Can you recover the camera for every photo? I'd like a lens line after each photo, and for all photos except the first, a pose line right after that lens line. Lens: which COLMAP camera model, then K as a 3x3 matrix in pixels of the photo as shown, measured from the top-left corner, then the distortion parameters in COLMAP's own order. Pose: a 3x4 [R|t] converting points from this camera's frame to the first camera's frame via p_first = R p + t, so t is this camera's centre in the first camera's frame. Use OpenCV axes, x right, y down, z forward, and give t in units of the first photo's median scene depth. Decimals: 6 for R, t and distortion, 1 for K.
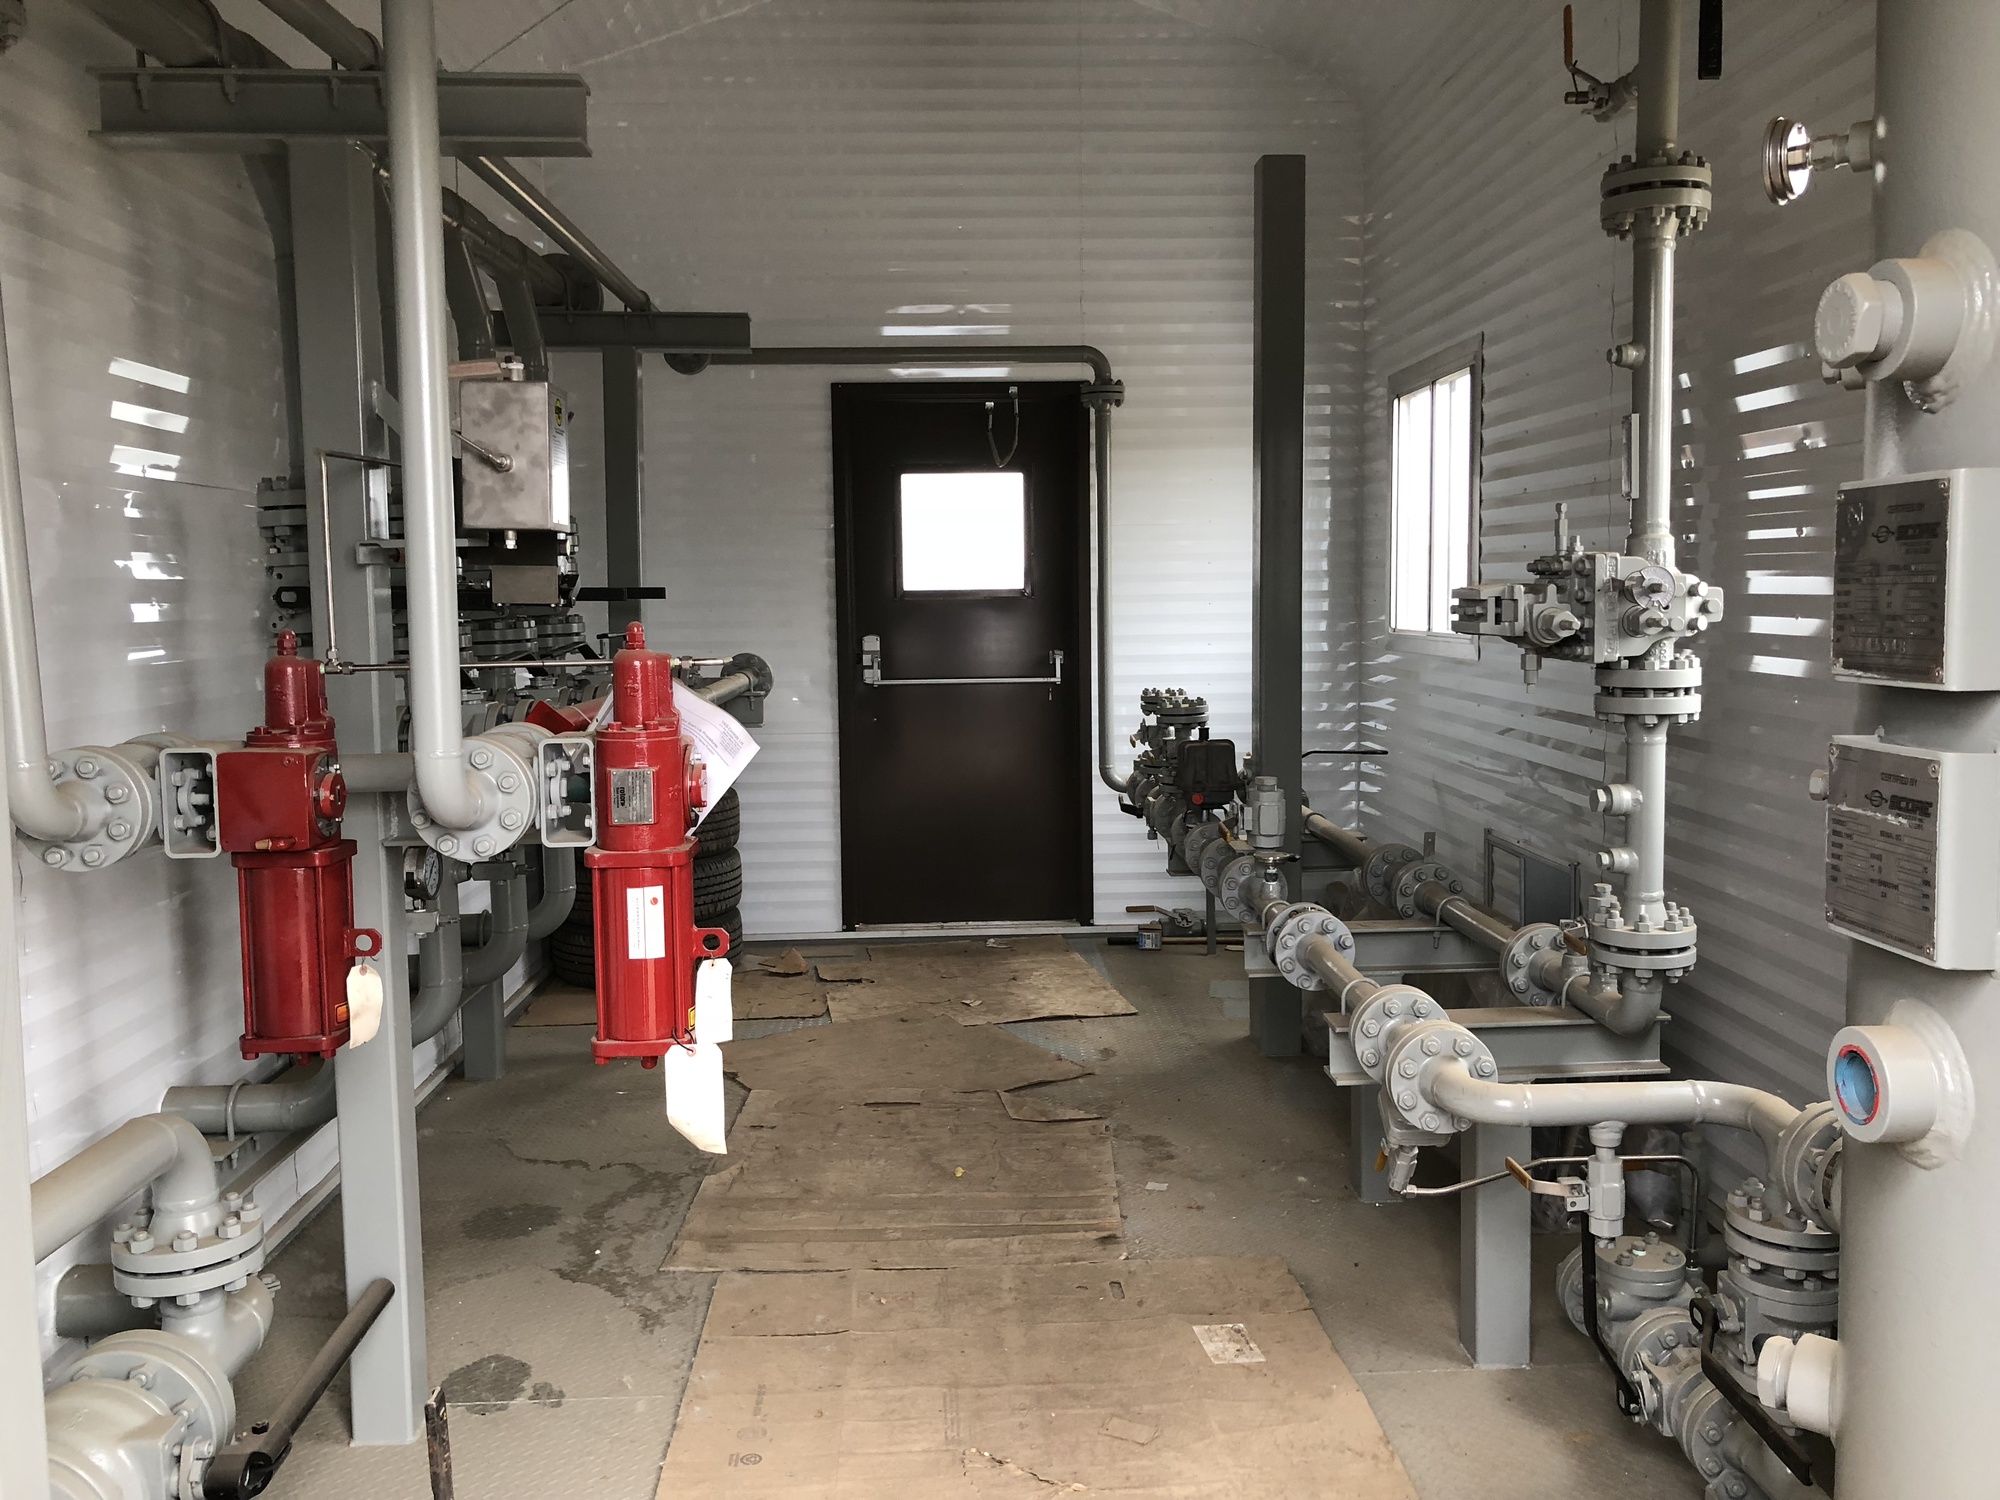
lens RADIAL K [[1653.6, 0, 1000.0], [0, 1653.6, 750.0], [0, 0, 1]] dist [0.007189, 0.006544]
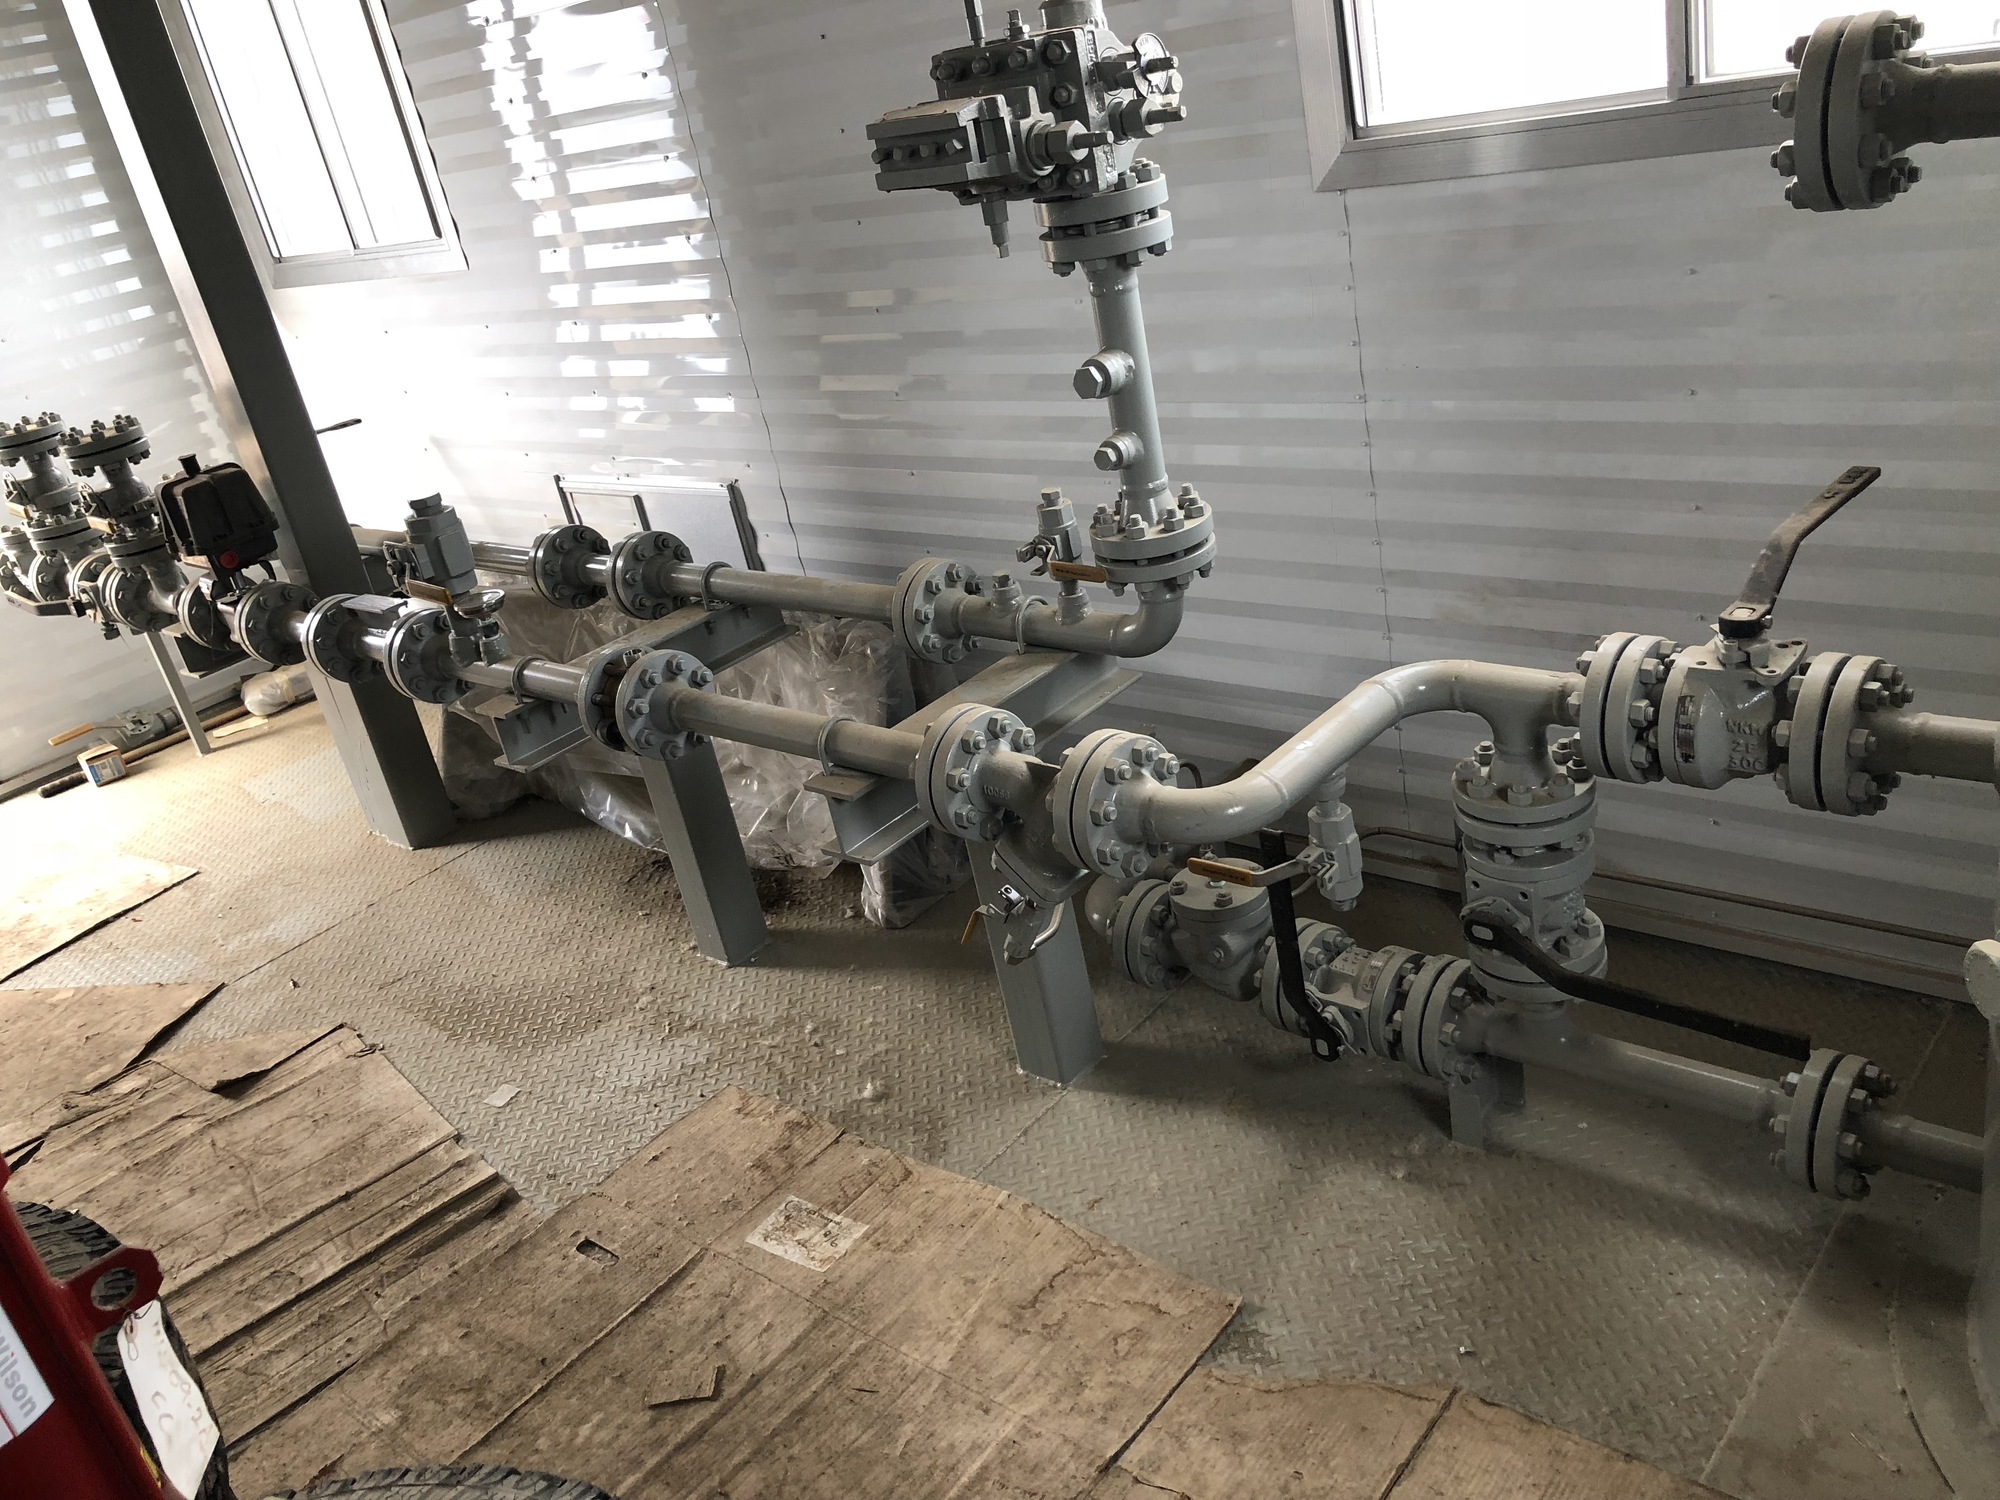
lens RADIAL K [[1622.6, 0, 996.8], [0, 1622.6, 724.1], [0, 0, 1]] dist [0.041517, -0.061478]
pose [[0.682966, -0.397306, 0.612948, -0.188448], [0.252764, 0.915842, 0.312002, -0.069782], [-0.685323, -0.058156, 0.725913, 0.486240]]
